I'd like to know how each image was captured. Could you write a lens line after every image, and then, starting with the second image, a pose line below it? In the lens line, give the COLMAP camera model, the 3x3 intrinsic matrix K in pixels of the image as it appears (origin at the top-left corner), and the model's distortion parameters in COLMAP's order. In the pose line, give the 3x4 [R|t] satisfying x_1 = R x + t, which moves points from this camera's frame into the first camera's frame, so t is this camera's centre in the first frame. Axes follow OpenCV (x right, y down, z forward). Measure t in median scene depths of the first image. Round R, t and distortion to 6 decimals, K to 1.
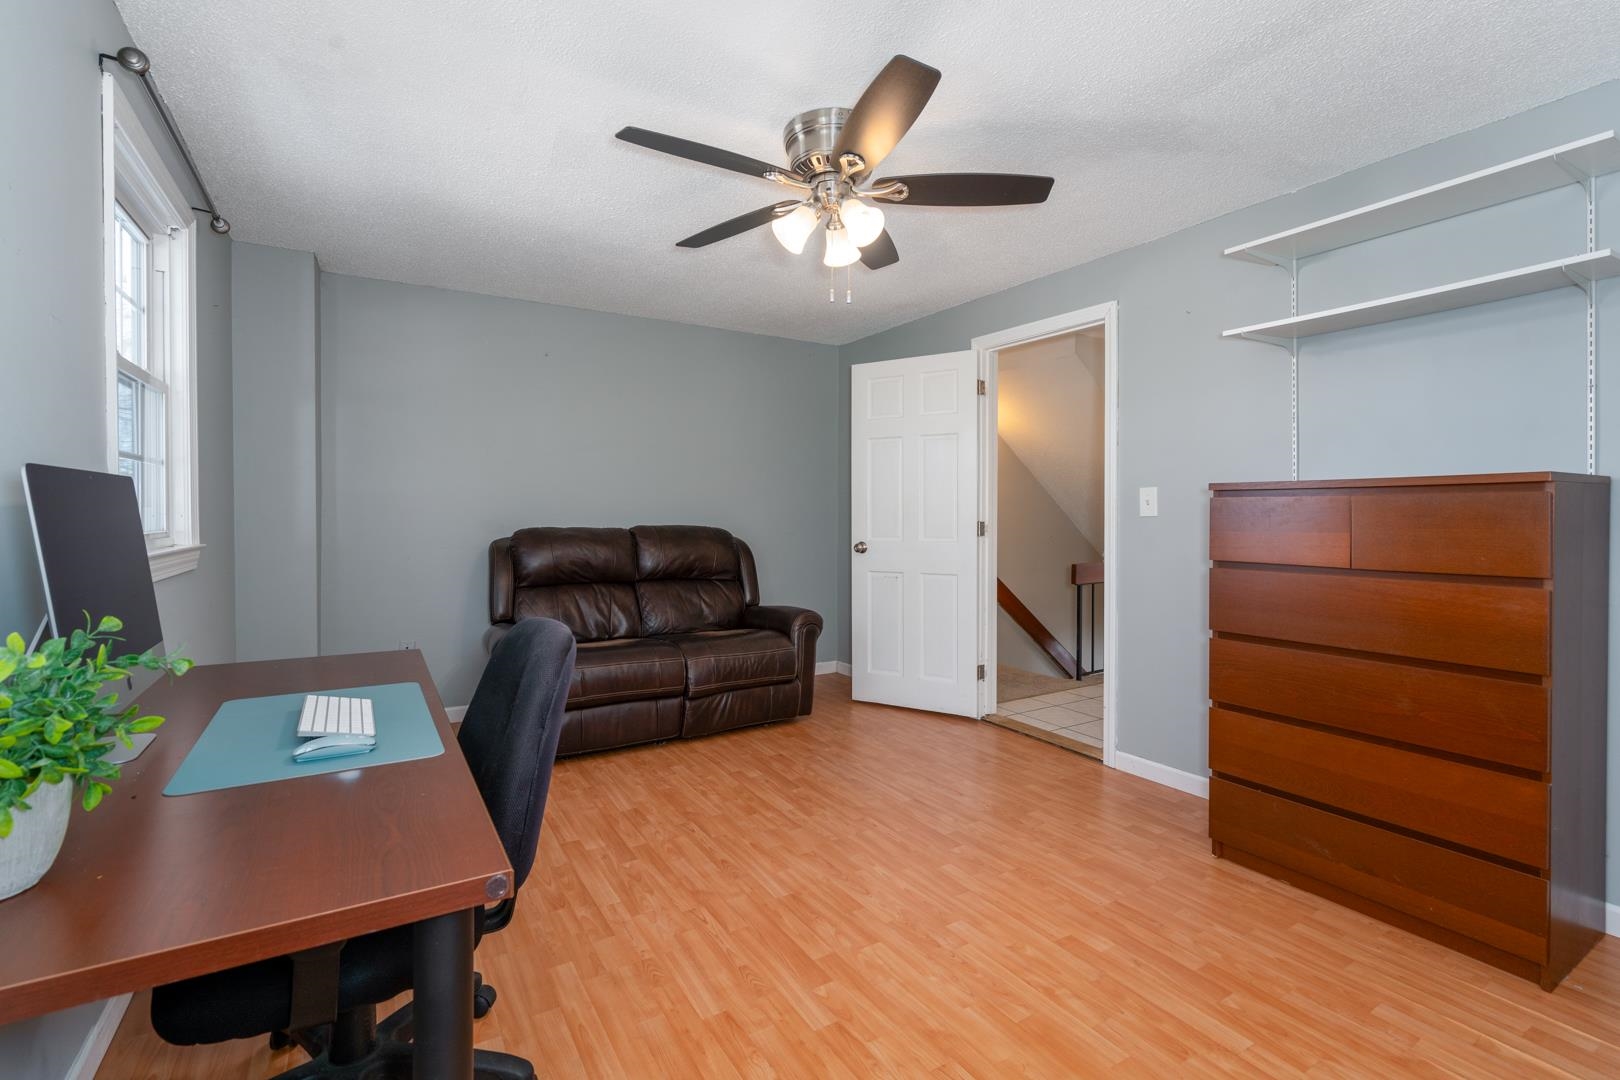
lens RADIAL K [[737.7, 0, 810.3], [0, 737.7, 525.6], [0, 0, 1]] dist [-0.001348, -0.001190]
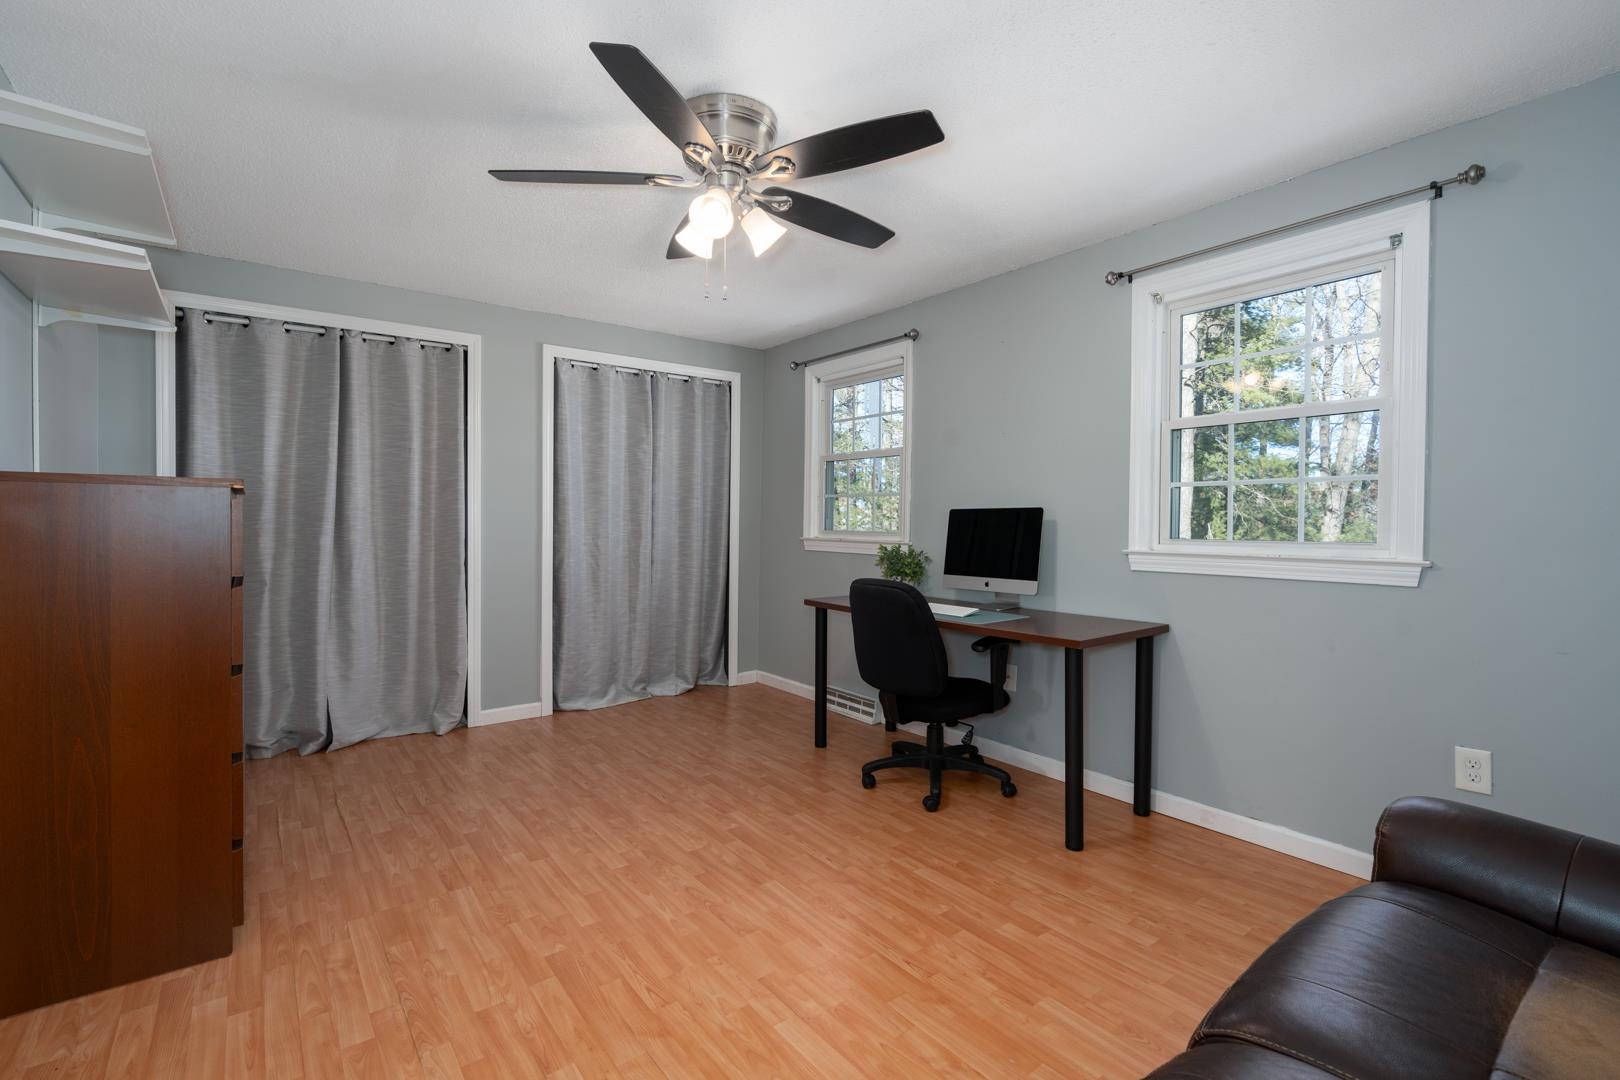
lens RADIAL K [[737.7, 0, 812.0], [0, 737.7, 530.4], [0, 0, 1]] dist [-0.001348, -0.001190]
pose [[-0.994083, -0.006491, -0.108432, 0.020384], [-0.009779, 0.999508, 0.029817, -0.039880], [0.108185, 0.030701, -0.993657, 2.144914]]
